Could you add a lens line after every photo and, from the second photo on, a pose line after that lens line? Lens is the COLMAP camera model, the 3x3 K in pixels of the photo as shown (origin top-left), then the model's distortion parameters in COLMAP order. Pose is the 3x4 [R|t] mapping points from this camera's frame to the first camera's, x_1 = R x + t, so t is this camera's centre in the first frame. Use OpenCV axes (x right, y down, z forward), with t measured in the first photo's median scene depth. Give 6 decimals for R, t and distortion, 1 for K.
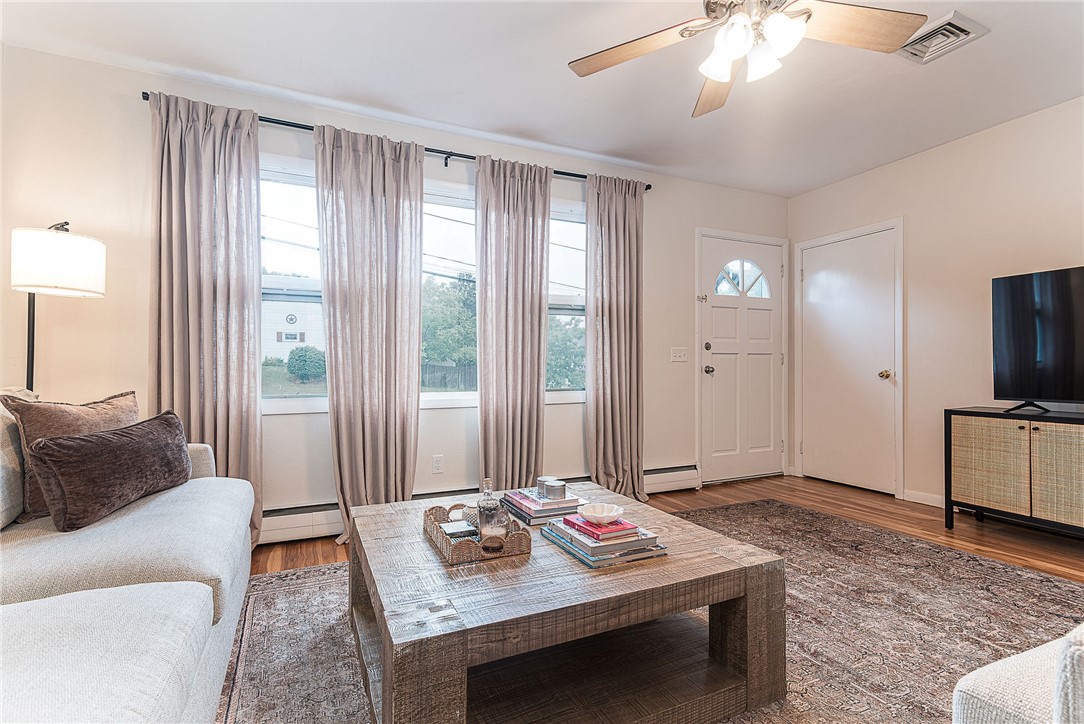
lens RADIAL K [[497.7, 0, 542.7], [0, 497.7, 370.2], [0, 0, 1]] dist [0.008766, -0.002024]
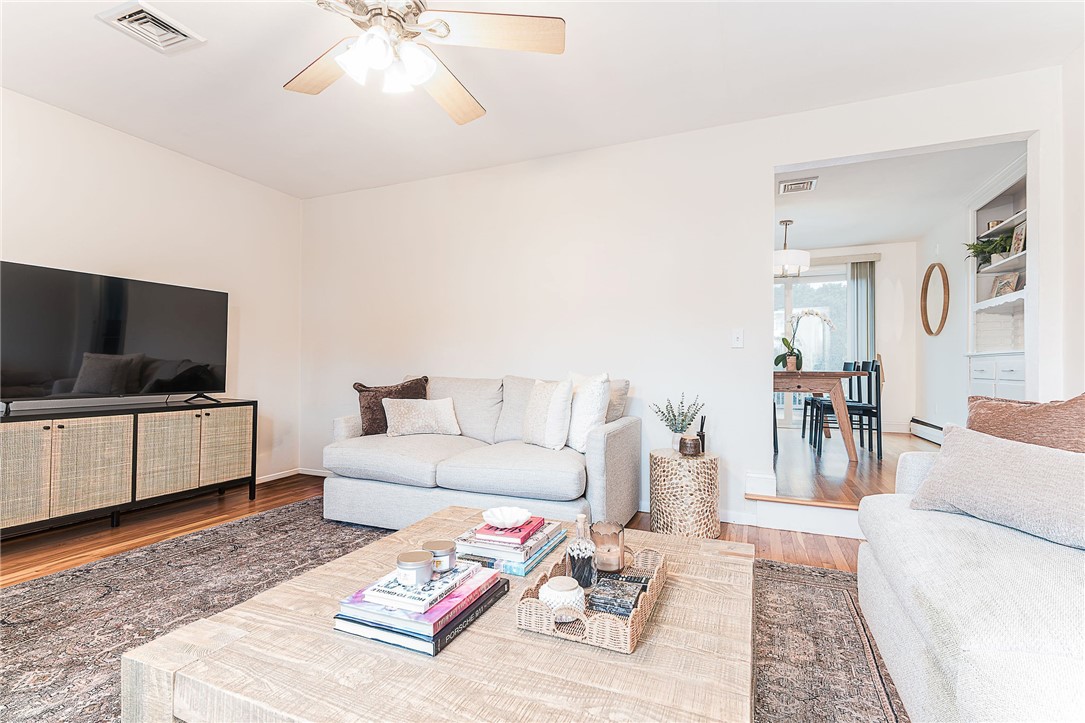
lens RADIAL K [[498.2, 0, 541.3], [0, 498.2, 357.2], [0, 0, 1]] dist [0.008766, -0.002024]
pose [[-0.667391, 0.017072, 0.744511, -0.385464], [-0.002607, 0.999678, -0.025260, 0.002264], [-0.744703, -0.018799, -0.667132, 0.944096]]
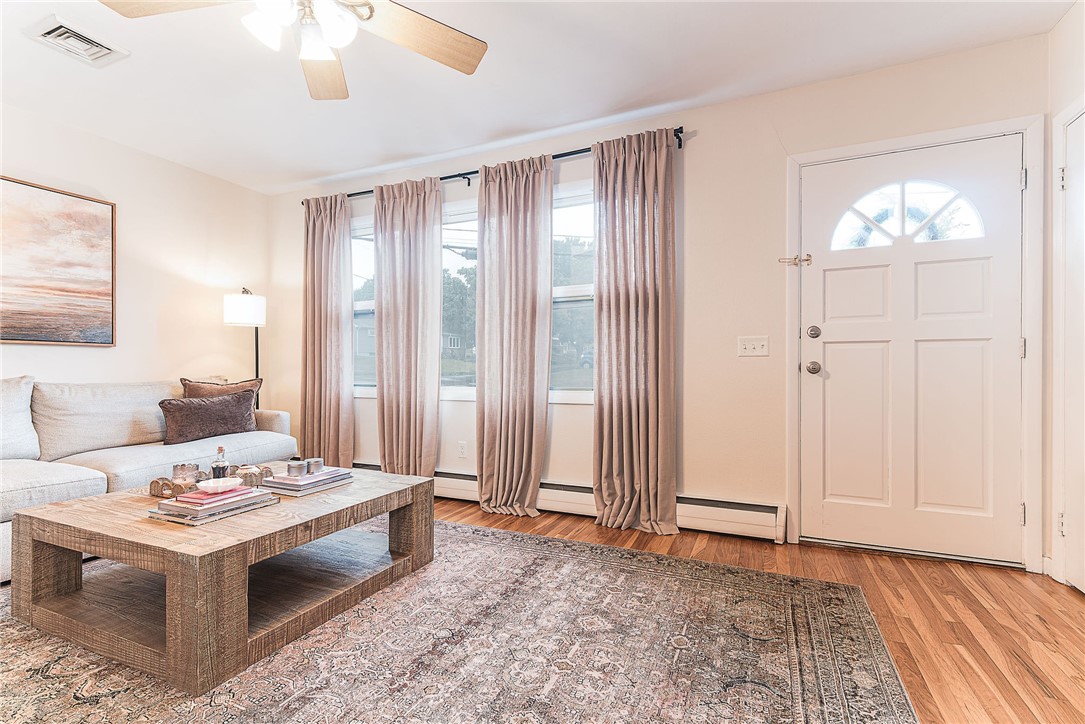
lens RADIAL K [[498.2, 0, 546.0], [0, 498.2, 367.6], [0, 0, 1]] dist [0.008766, -0.002024]
pose [[0.660125, 0.004050, -0.751145, 0.922018], [-0.002159, 0.999992, 0.003495, -0.004207], [0.751152, -0.000686, 0.660128, 0.467235]]
